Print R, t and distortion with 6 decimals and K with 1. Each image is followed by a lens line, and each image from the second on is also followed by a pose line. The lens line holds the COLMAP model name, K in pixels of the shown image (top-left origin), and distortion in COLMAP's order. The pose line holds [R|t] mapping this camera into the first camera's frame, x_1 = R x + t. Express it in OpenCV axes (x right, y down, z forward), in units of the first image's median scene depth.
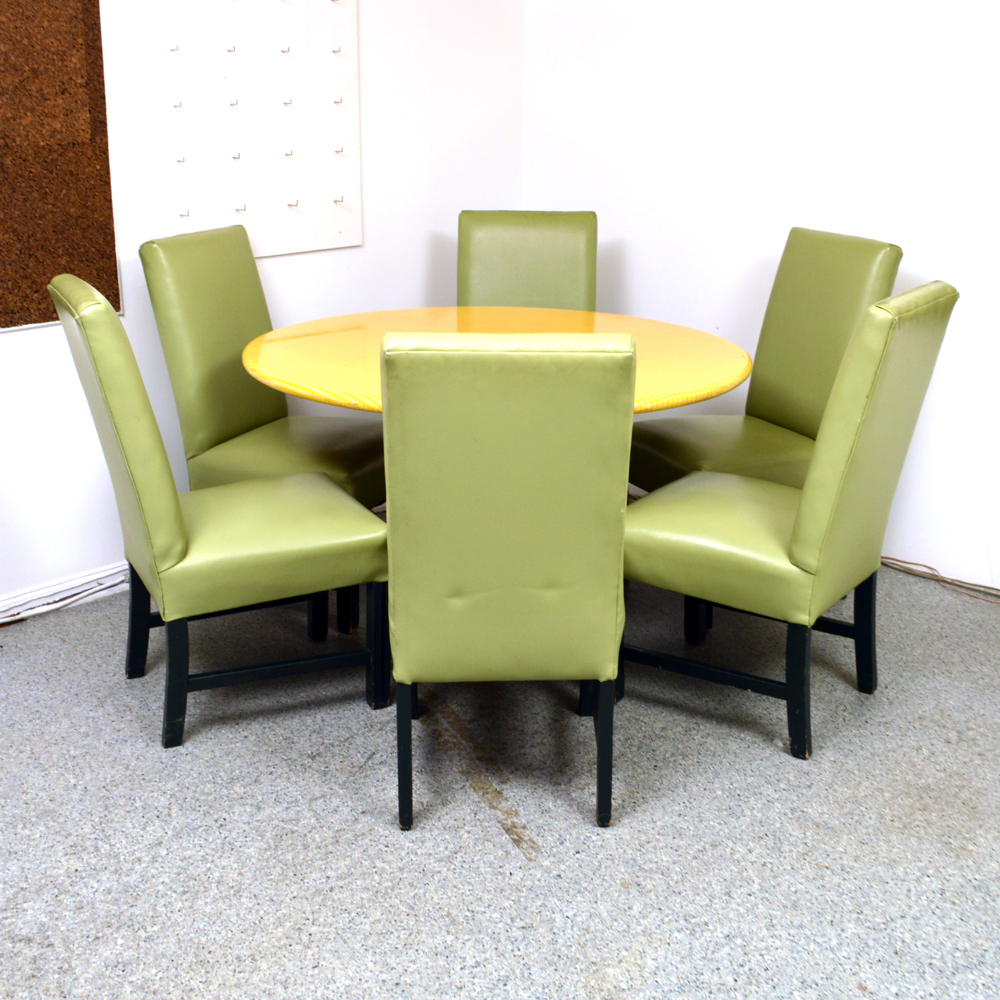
lens RADIAL K [[1514.9, 0, 497.4], [0, 1514.9, 493.4], [0, 0, 1]] dist [-0.029322, 0.000000]
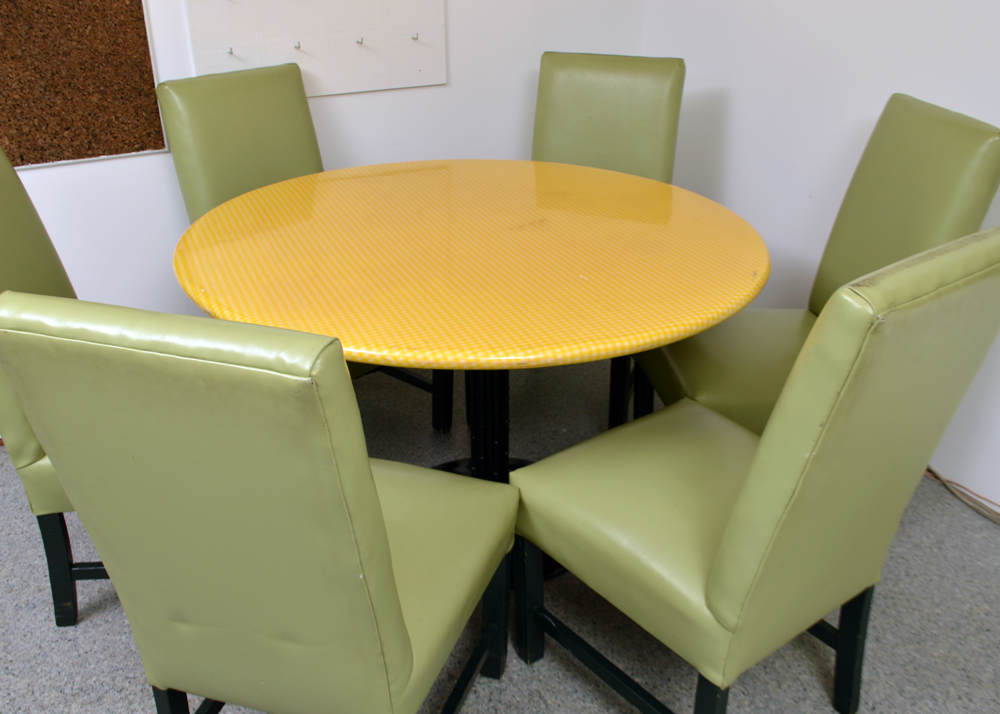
lens RADIAL K [[936.9, 0, 500.2], [0, 936.9, 362.9], [0, 0, 1]] dist [-0.025822, 0.000000]
pose [[0.940783, 0.139628, -0.308920, 0.188646], [-0.083073, 0.978411, 0.189239, -0.121545], [0.328674, -0.152370, 0.932071, 0.480967]]
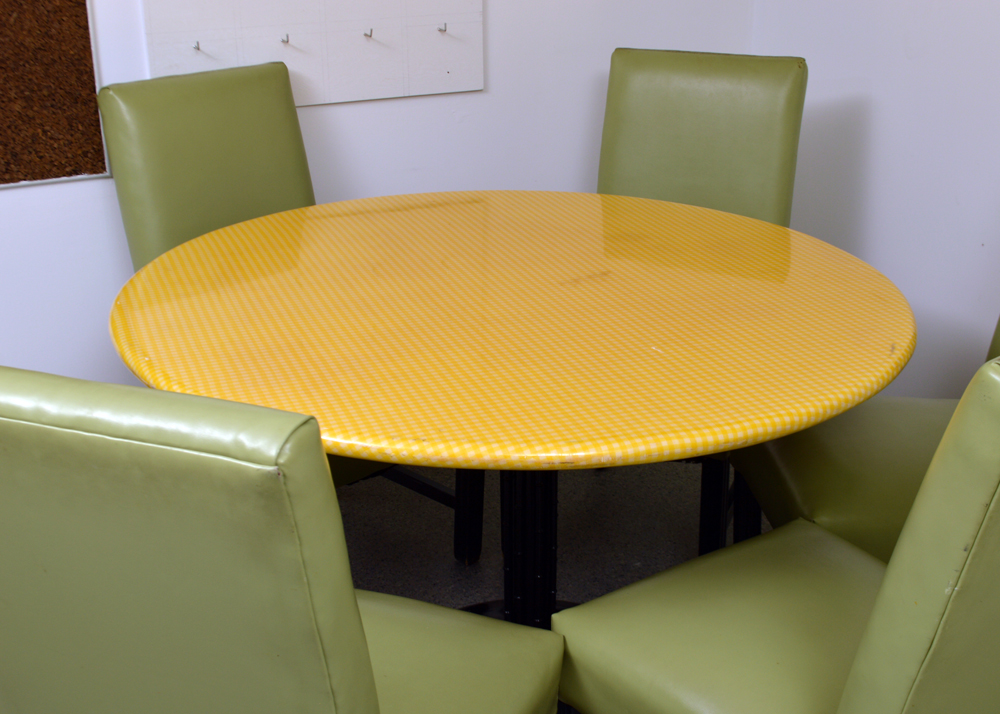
lens RADIAL K [[1330.4, 0, 498.9], [0, 1330.4, 365.8], [0, 0, 1]] dist [-0.028927, 0.000000]
pose [[0.921407, 0.127181, -0.367197, 0.204077], [-0.092551, 0.989558, 0.110499, -0.121022], [0.377416, -0.067830, 0.923556, 0.463079]]
